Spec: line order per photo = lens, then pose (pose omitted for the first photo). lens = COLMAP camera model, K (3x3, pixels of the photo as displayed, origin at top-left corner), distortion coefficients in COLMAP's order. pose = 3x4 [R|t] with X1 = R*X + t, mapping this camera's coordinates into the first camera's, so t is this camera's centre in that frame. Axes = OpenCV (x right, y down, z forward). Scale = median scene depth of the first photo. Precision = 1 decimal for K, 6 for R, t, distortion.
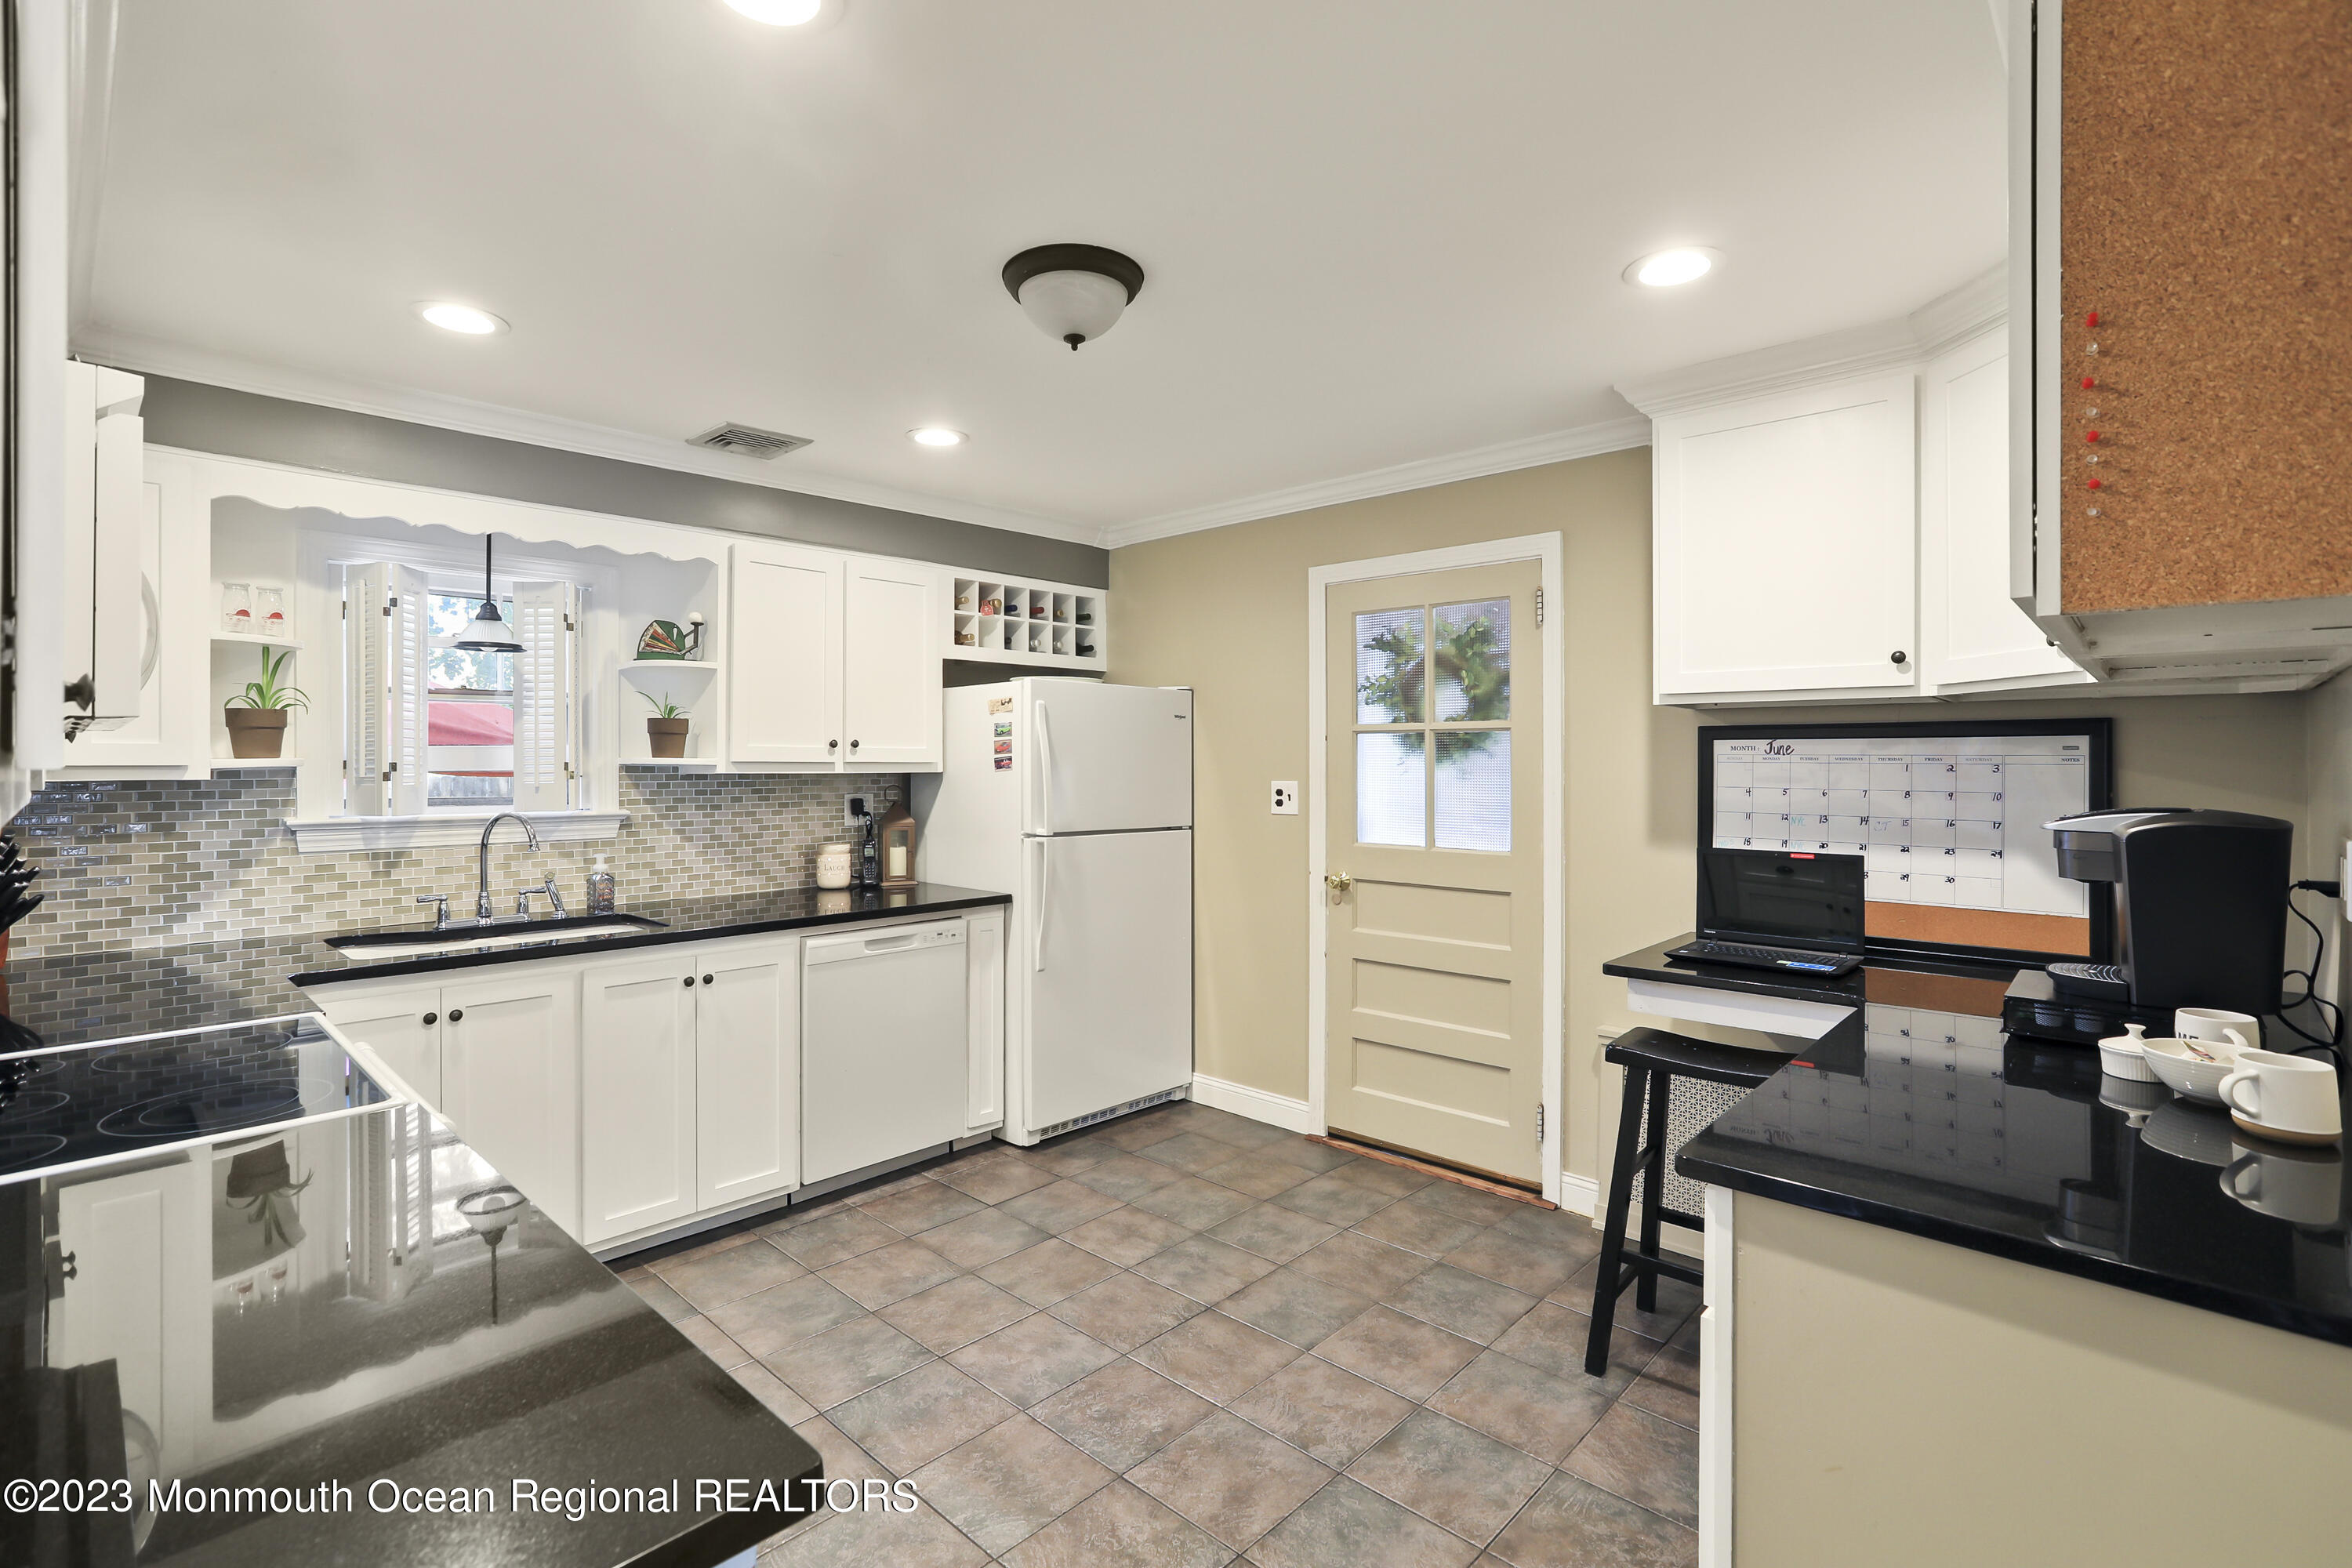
lens RADIAL K [[1077.1, 0, 1169.6], [0, 1077.1, 769.0], [0, 0, 1]] dist [-0.042142, 0.019002]
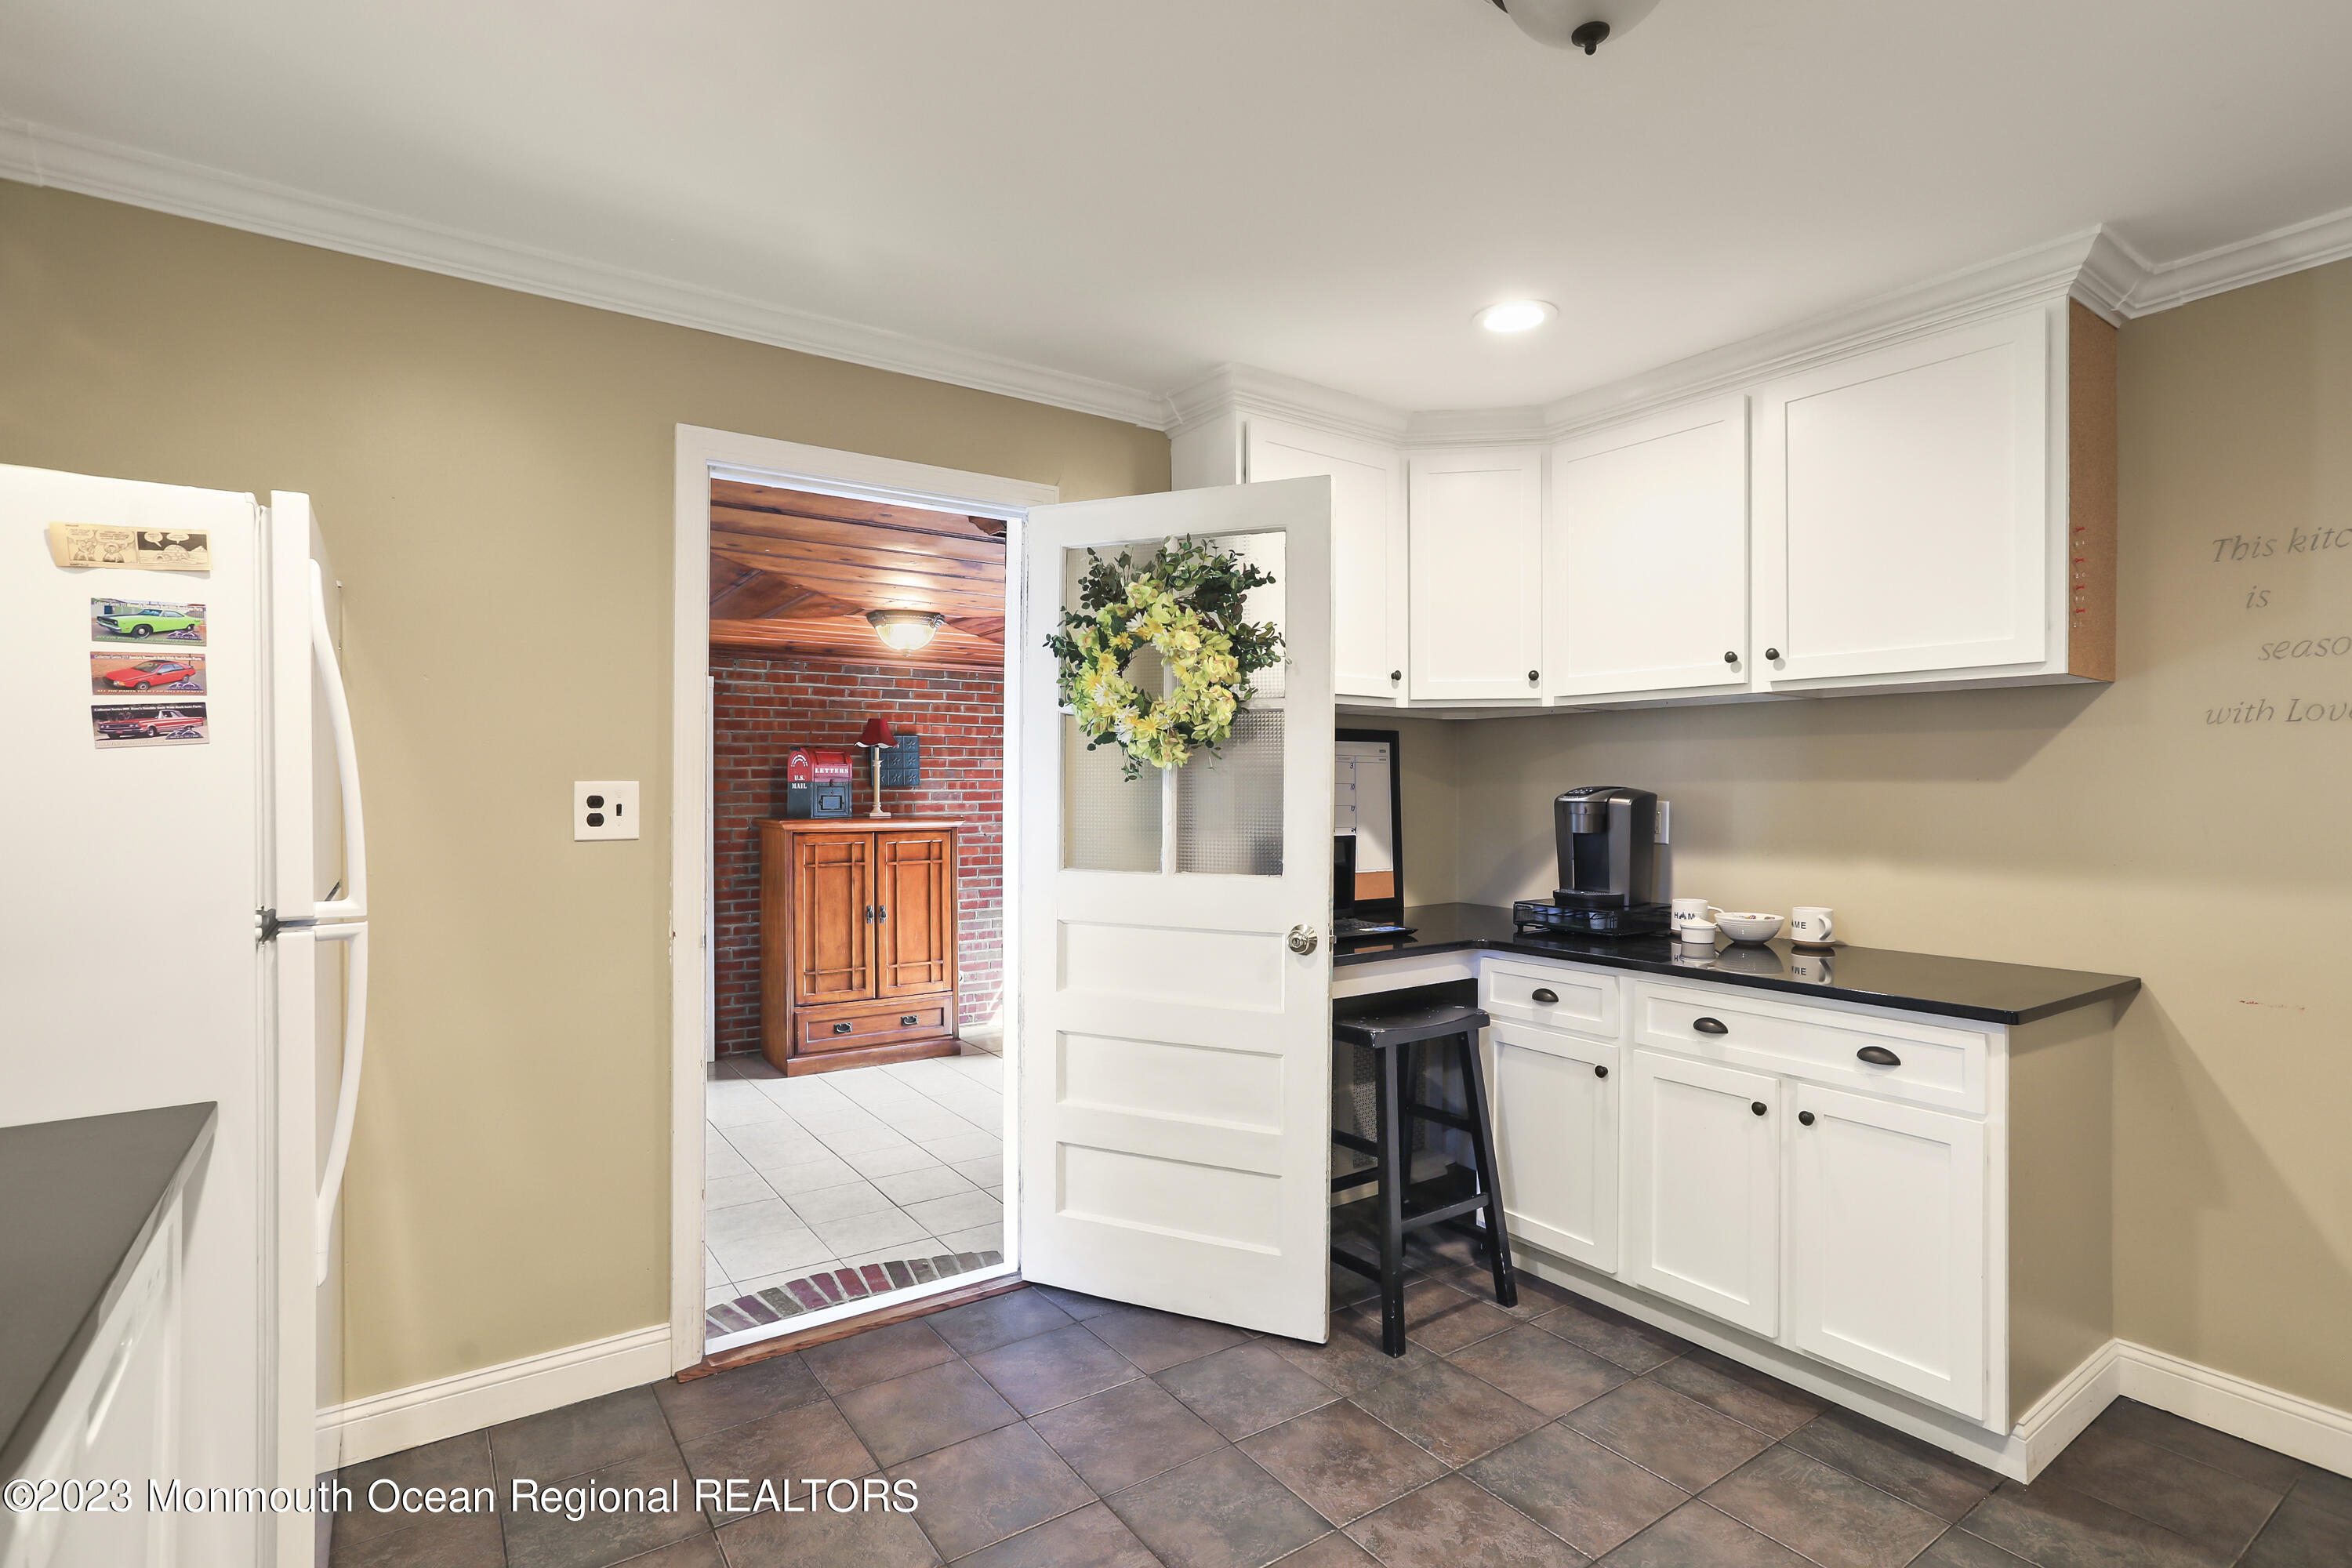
lens RADIAL K [[1118.4, 0, 1166.1], [0, 1118.4, 788.0], [0, 0, 1]] dist [-0.012090, 0.005243]
pose [[0.204971, -0.002283, 0.978765, -0.454118], [0.004420, 0.999989, 0.001407, 0.017028], [-0.978758, 0.004037, 0.204979, 0.657074]]
